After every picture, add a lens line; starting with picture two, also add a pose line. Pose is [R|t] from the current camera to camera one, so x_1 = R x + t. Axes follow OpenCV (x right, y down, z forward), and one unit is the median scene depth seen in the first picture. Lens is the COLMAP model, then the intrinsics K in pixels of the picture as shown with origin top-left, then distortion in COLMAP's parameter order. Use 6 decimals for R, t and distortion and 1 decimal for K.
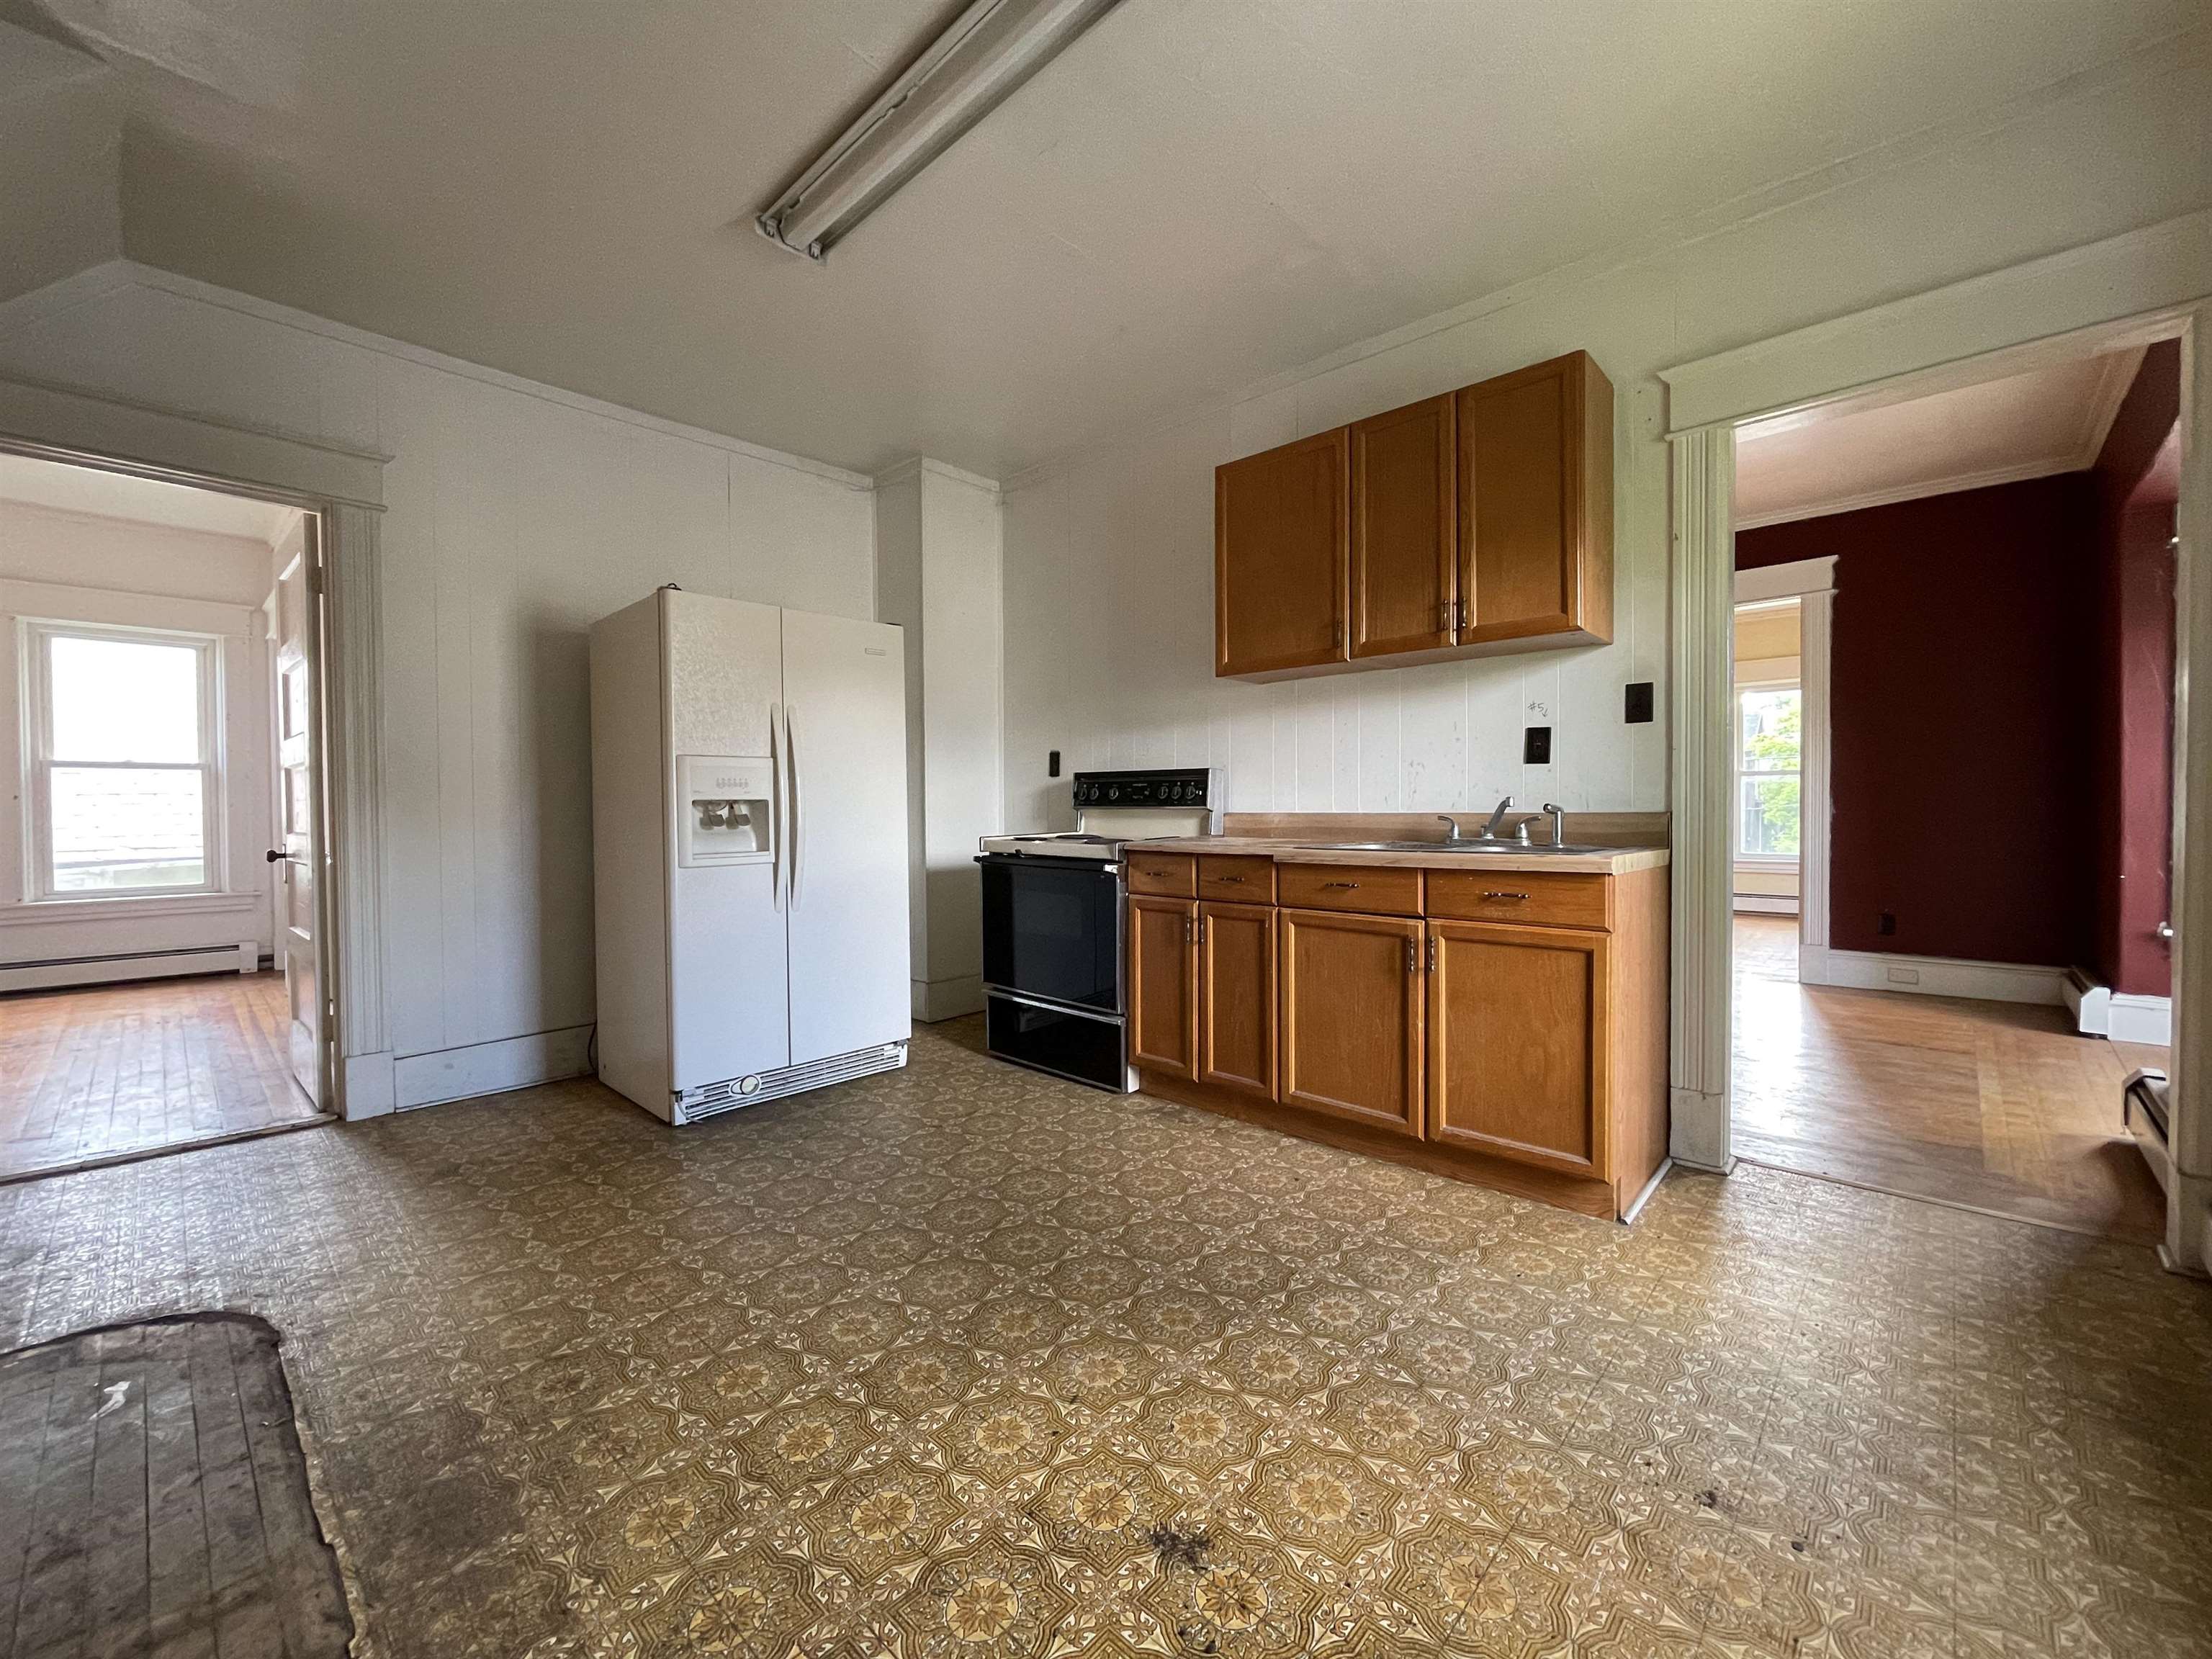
lens RADIAL K [[890.7, 0, 1105.3], [0, 890.7, 818.6], [0, 0, 1]] dist [0.003858, -0.000199]
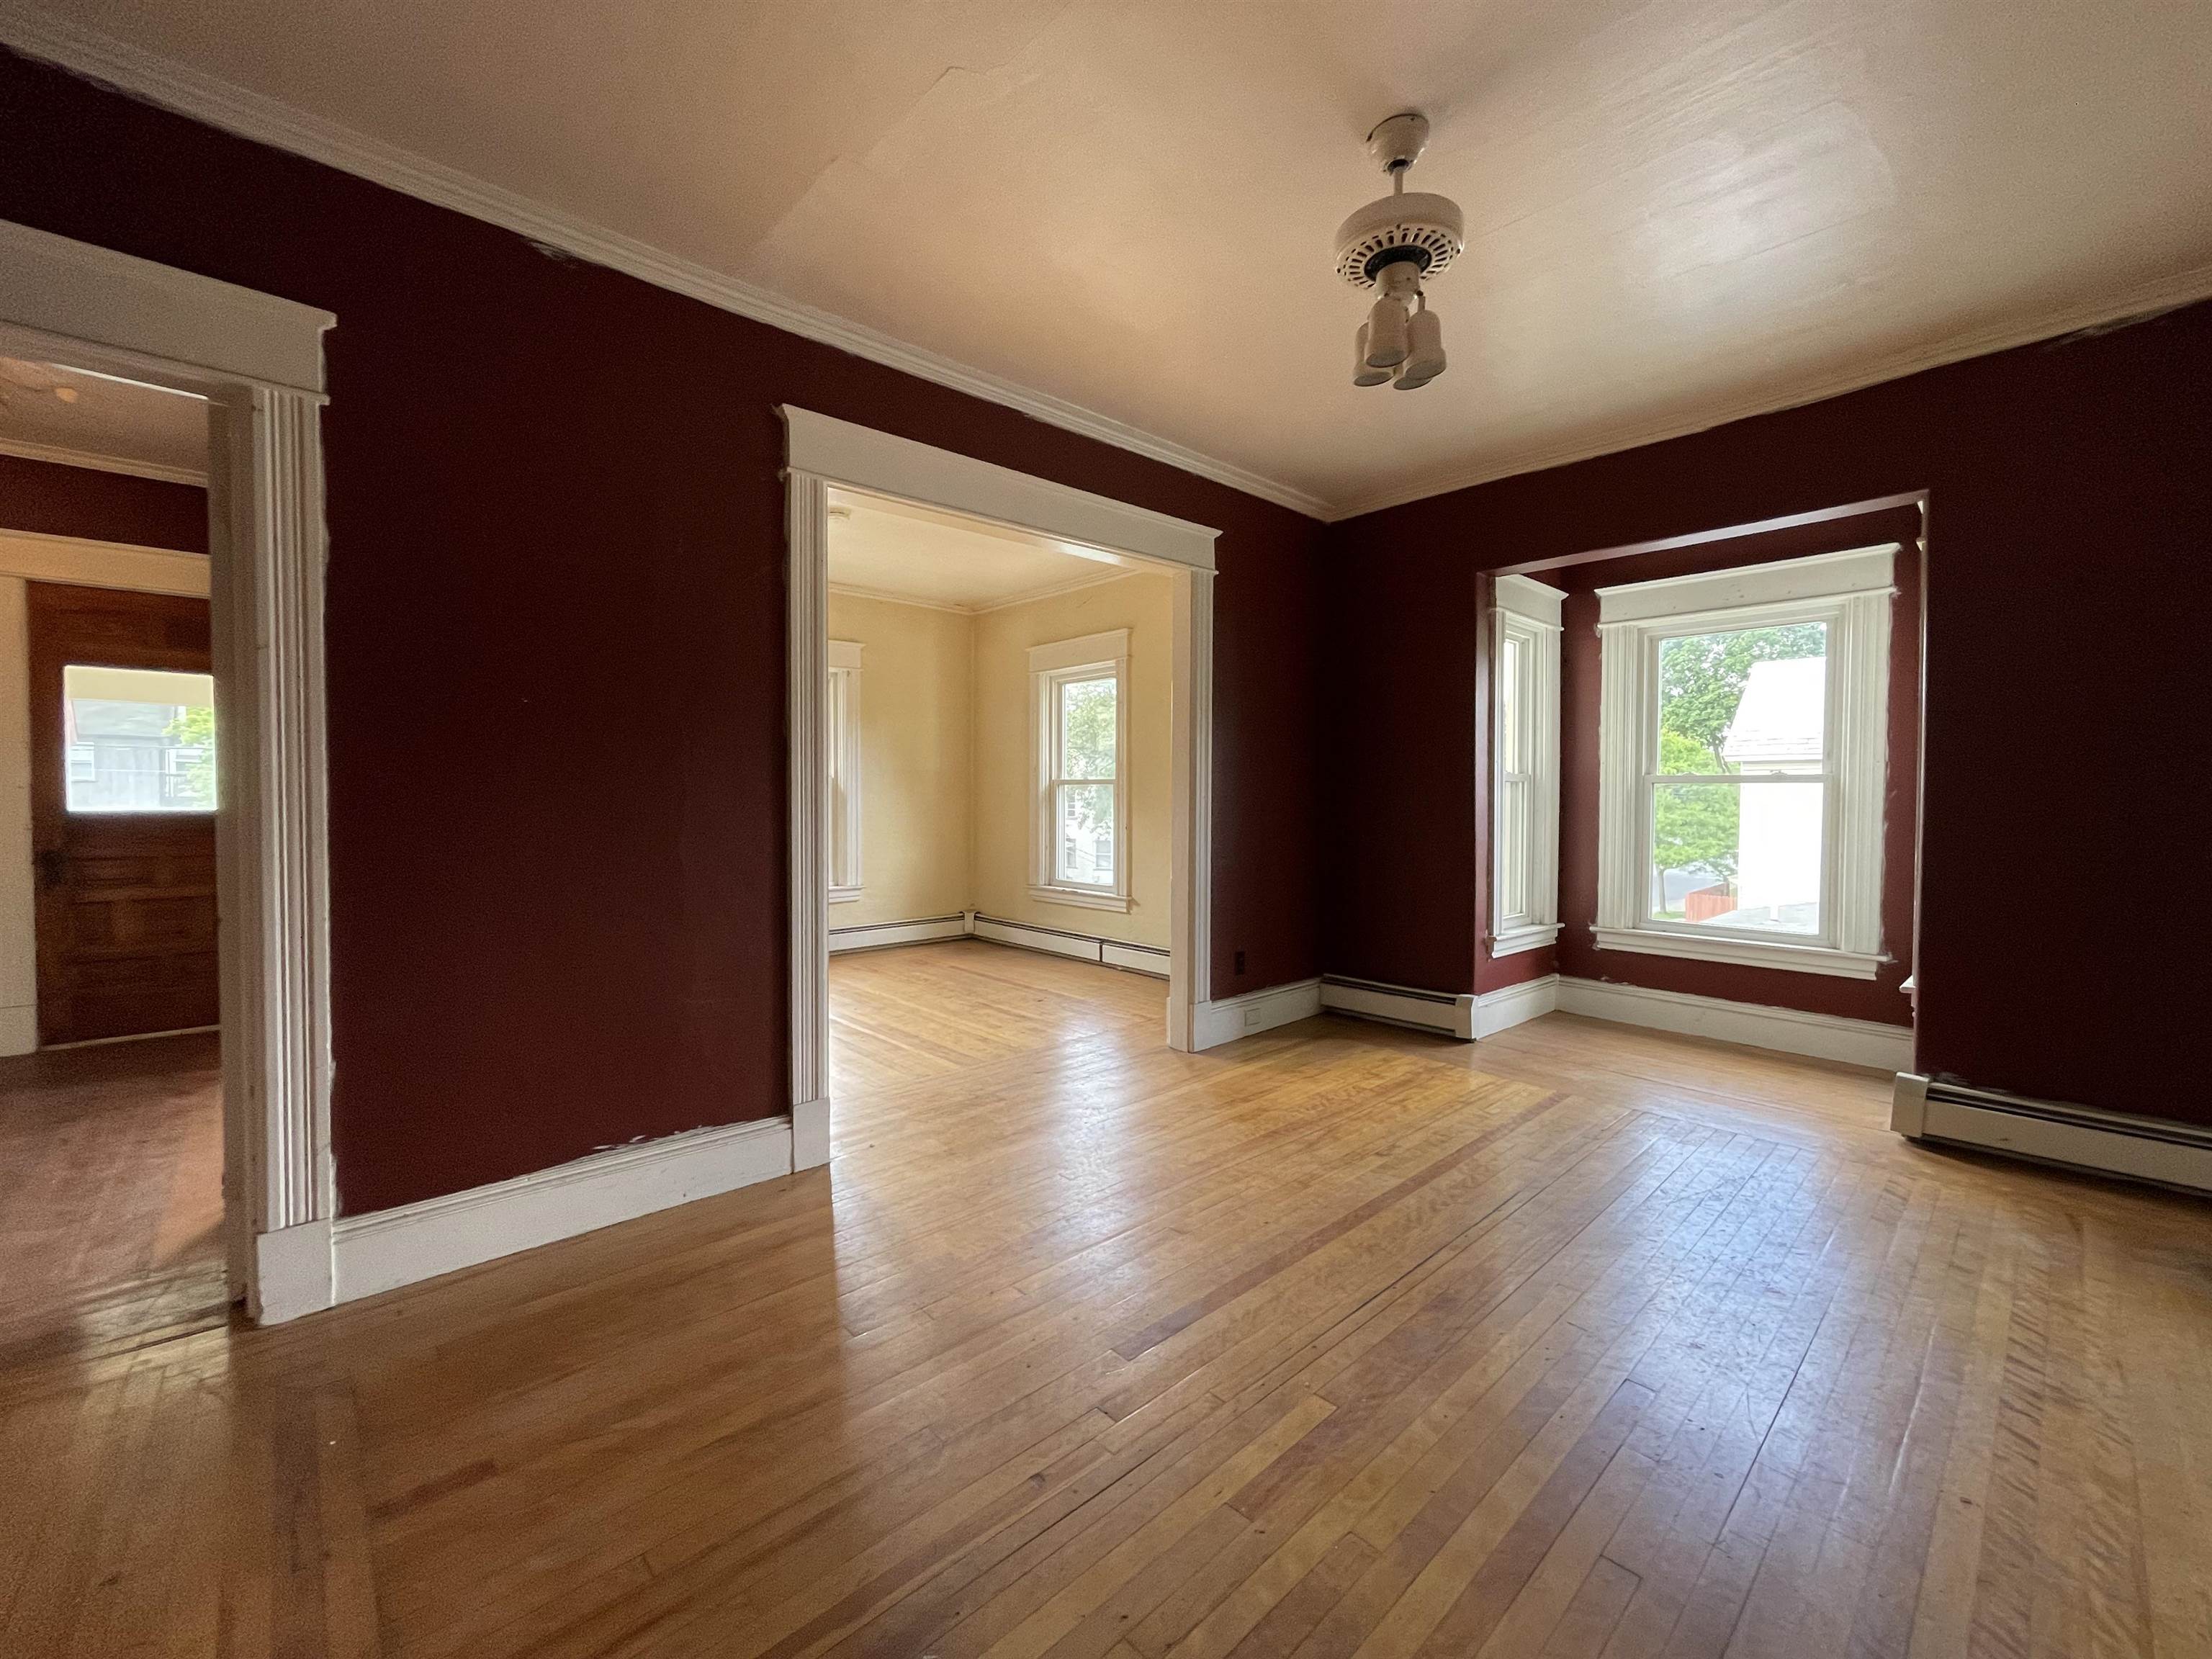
lens RADIAL K [[890.7, 0, 1093.6], [0, 890.7, 820.6], [0, 0, 1]] dist [0.003858, -0.000199]
pose [[0.093469, -0.020384, 0.995413, -0.027511], [0.014103, 0.999717, 0.019148, -0.049046], [-0.995522, 0.012248, 0.093730, 1.232508]]
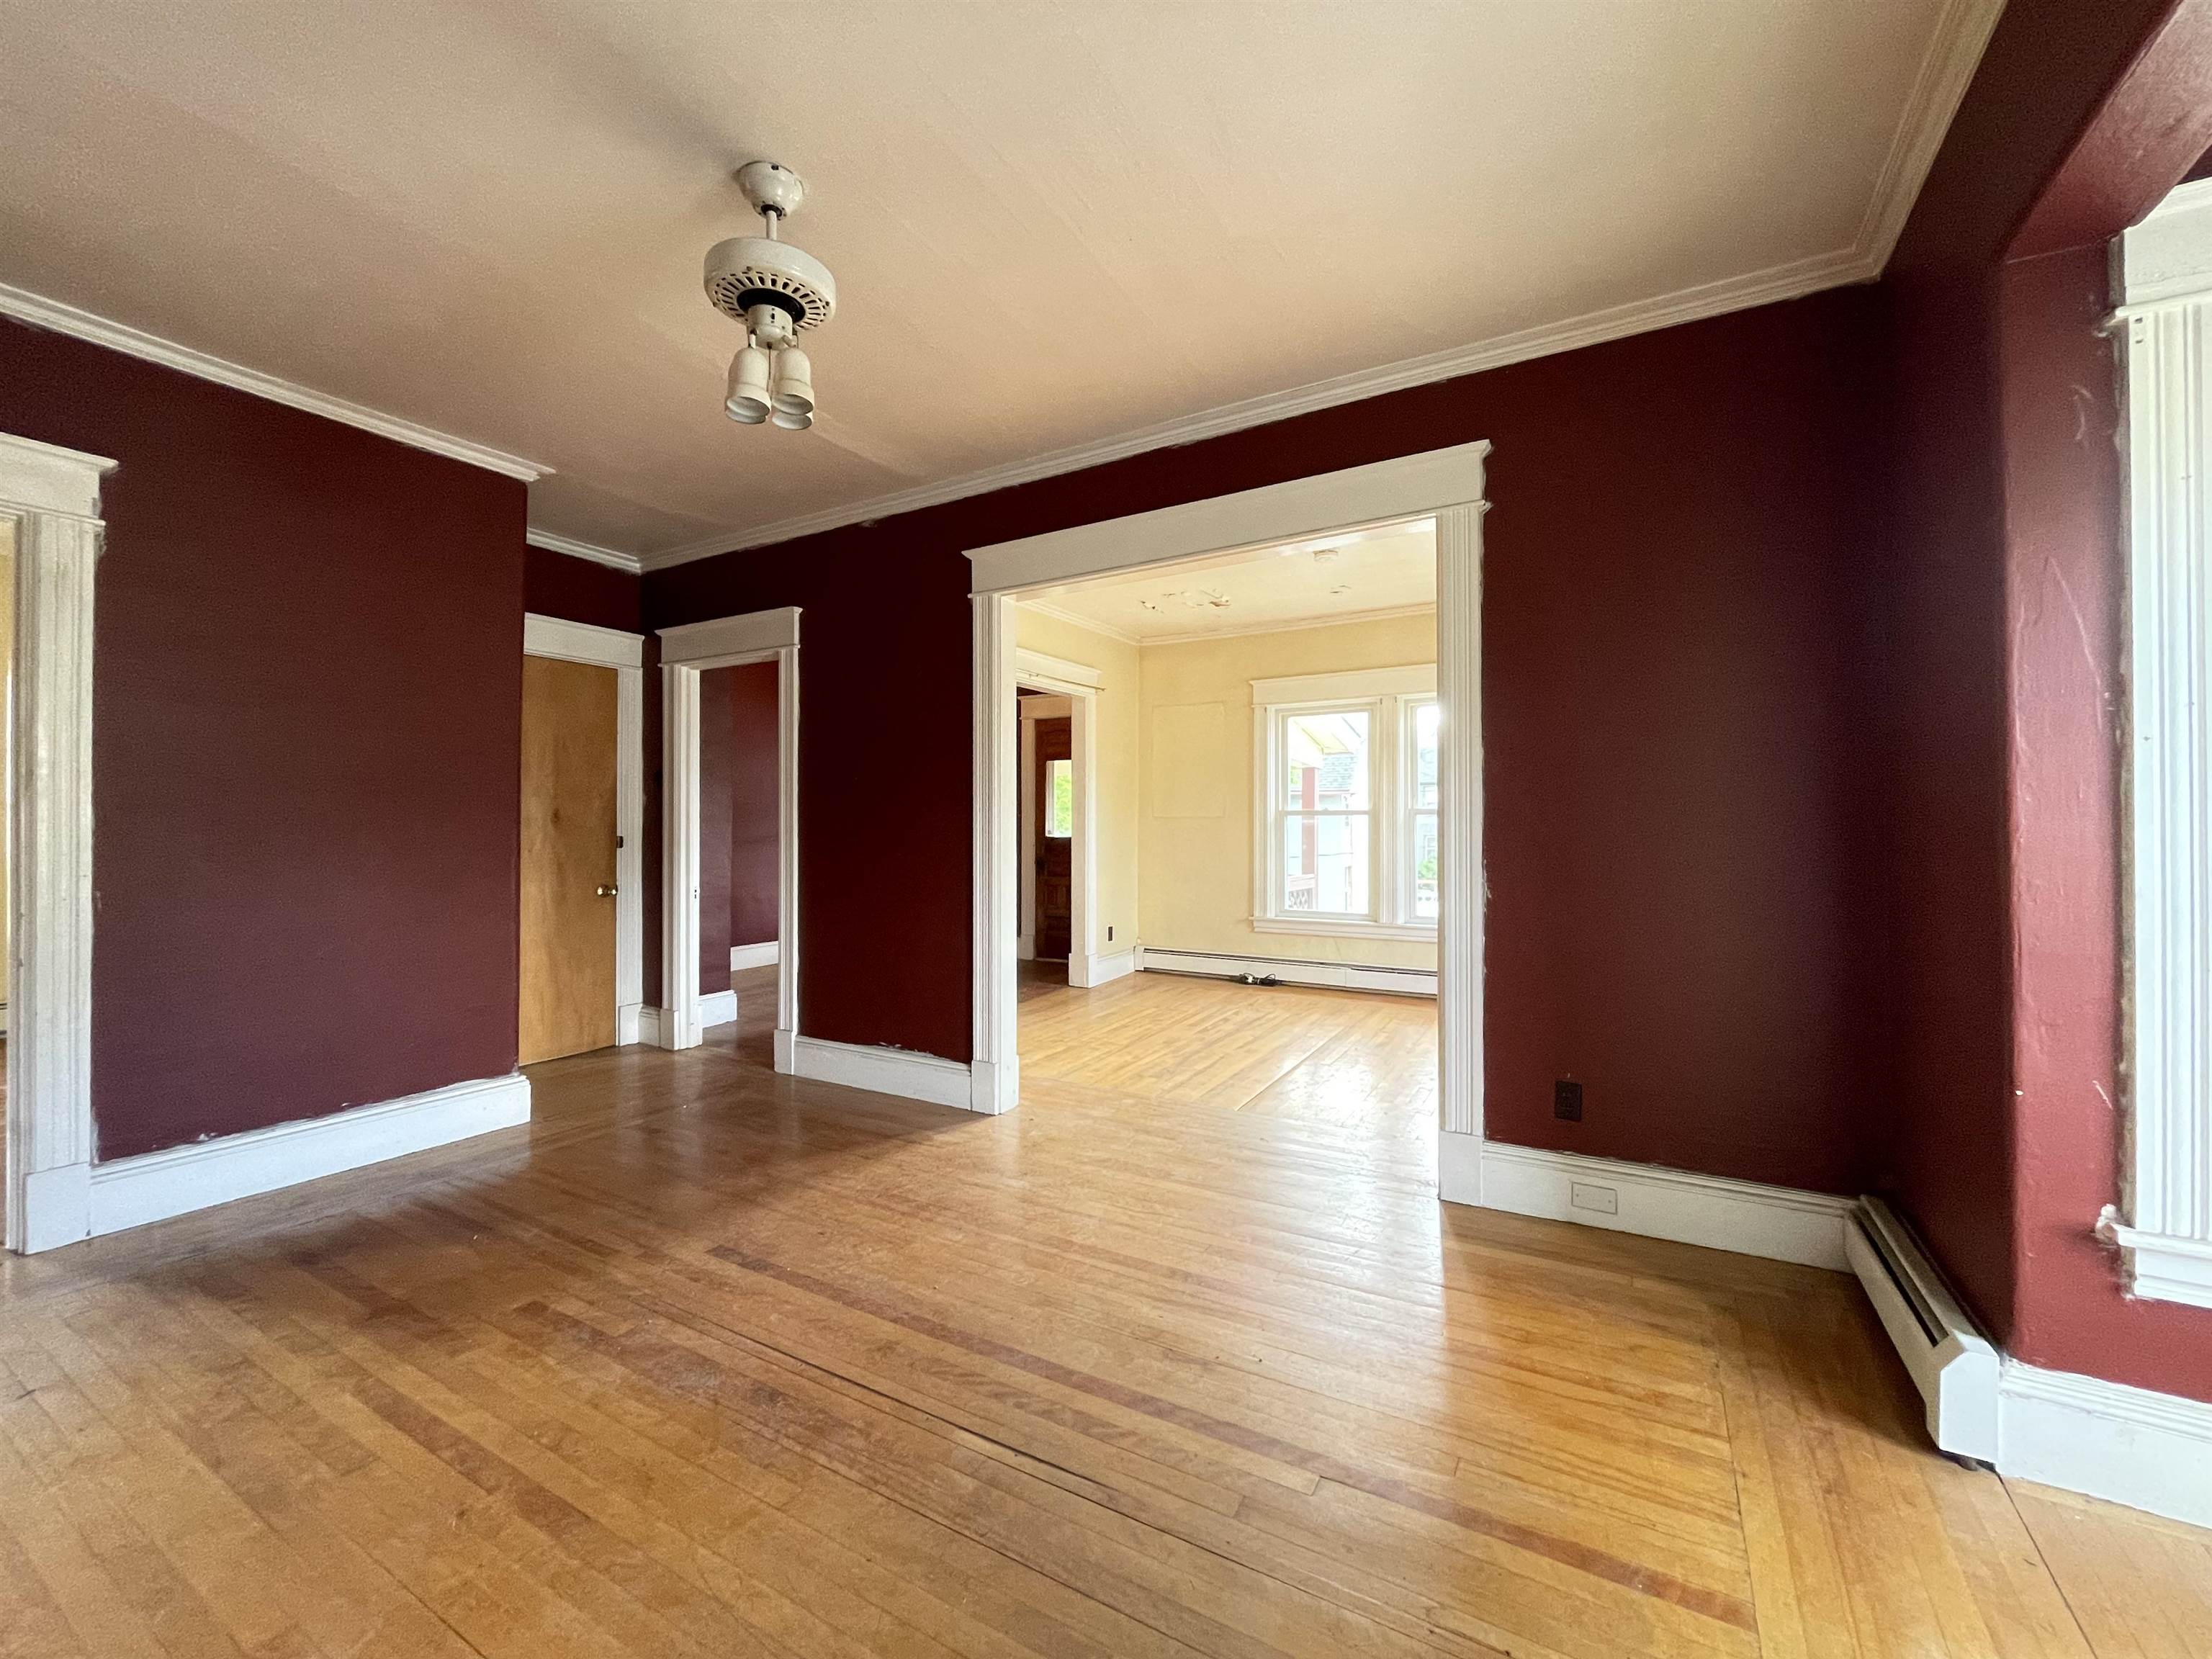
lens RADIAL K [[890.7, 0, 1103.9], [0, 890.7, 820.4], [0, 0, 1]] dist [0.003858, -0.000199]
pose [[0.974592, 0.007999, 0.223846, 0.541977], [-0.003281, 0.999765, -0.021439, -0.050015], [-0.223965, 0.020160, 0.974389, 0.603242]]
